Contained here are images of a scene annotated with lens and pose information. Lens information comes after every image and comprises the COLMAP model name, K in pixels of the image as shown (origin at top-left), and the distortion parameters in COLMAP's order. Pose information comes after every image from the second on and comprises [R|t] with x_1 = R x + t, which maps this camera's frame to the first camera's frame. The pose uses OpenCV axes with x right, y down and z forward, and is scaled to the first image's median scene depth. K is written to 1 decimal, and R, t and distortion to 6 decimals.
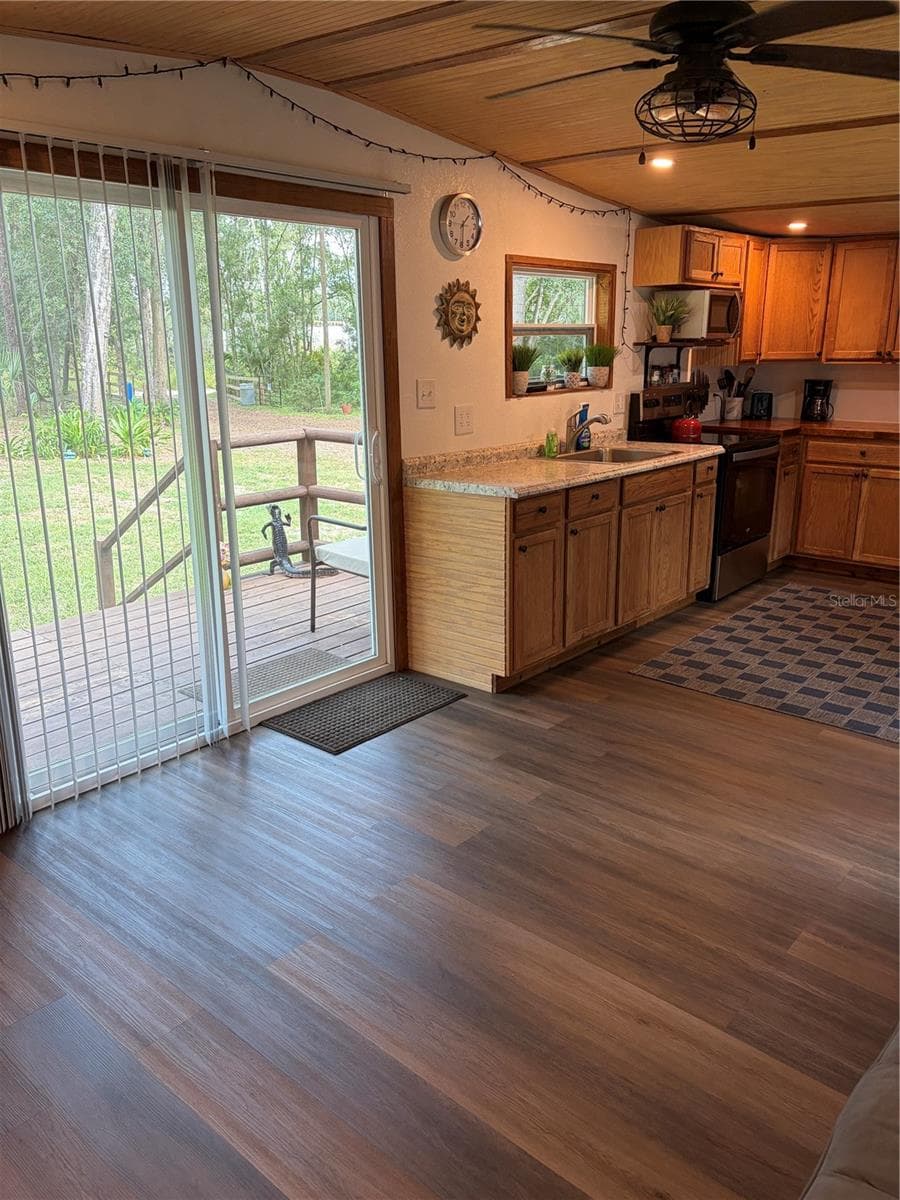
lens RADIAL K [[894.4, 0, 450.0], [0, 894.4, 600.0], [0, 0, 1]] dist [0.044240, -0.041166]
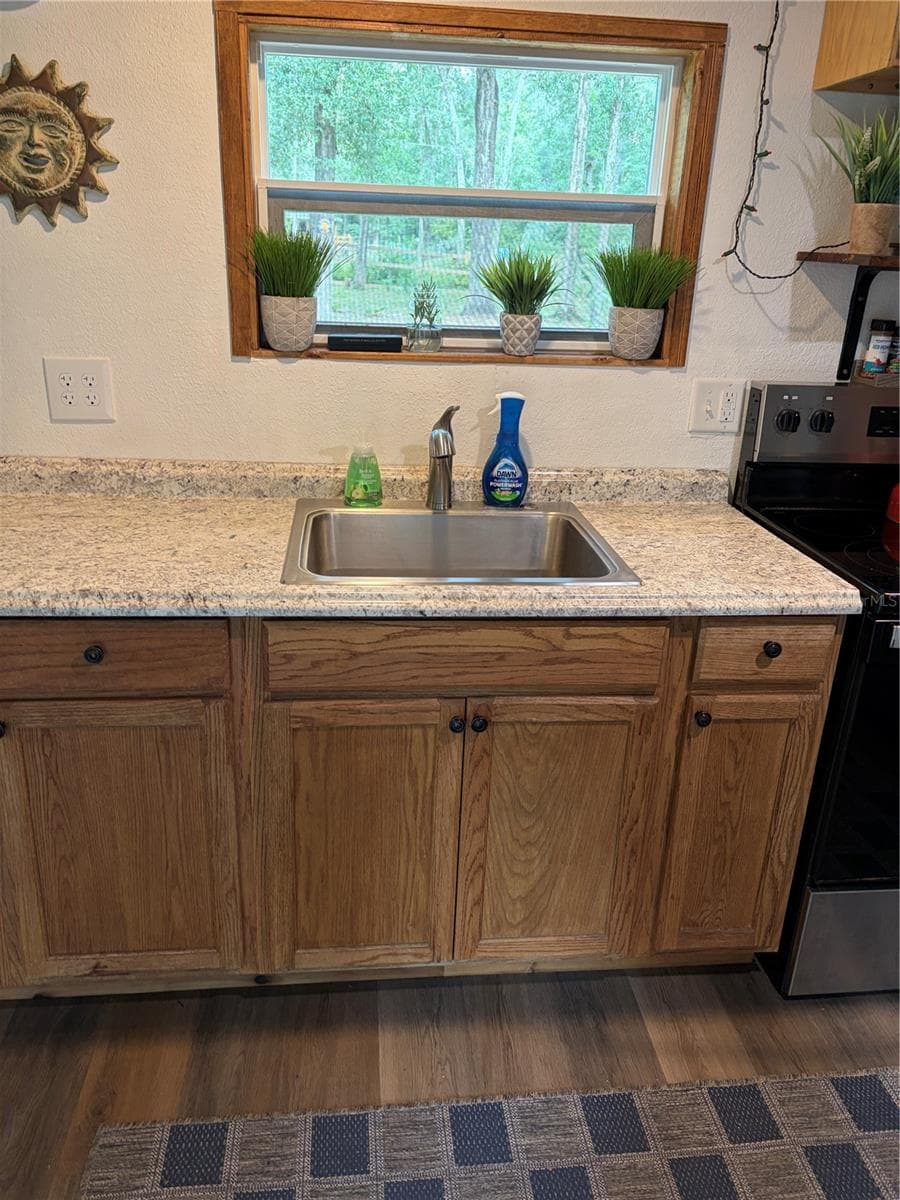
lens RADIAL K [[894.4, 0, 450.0], [0, 894.4, 600.0], [0, 0, 1]] dist [0.044240, -0.041166]
pose [[0.733228, 0.272846, -0.622841, 0.391480], [-0.228357, 0.961575, 0.152405, -0.180055], [0.640491, 0.030482, 0.767360, 0.655475]]
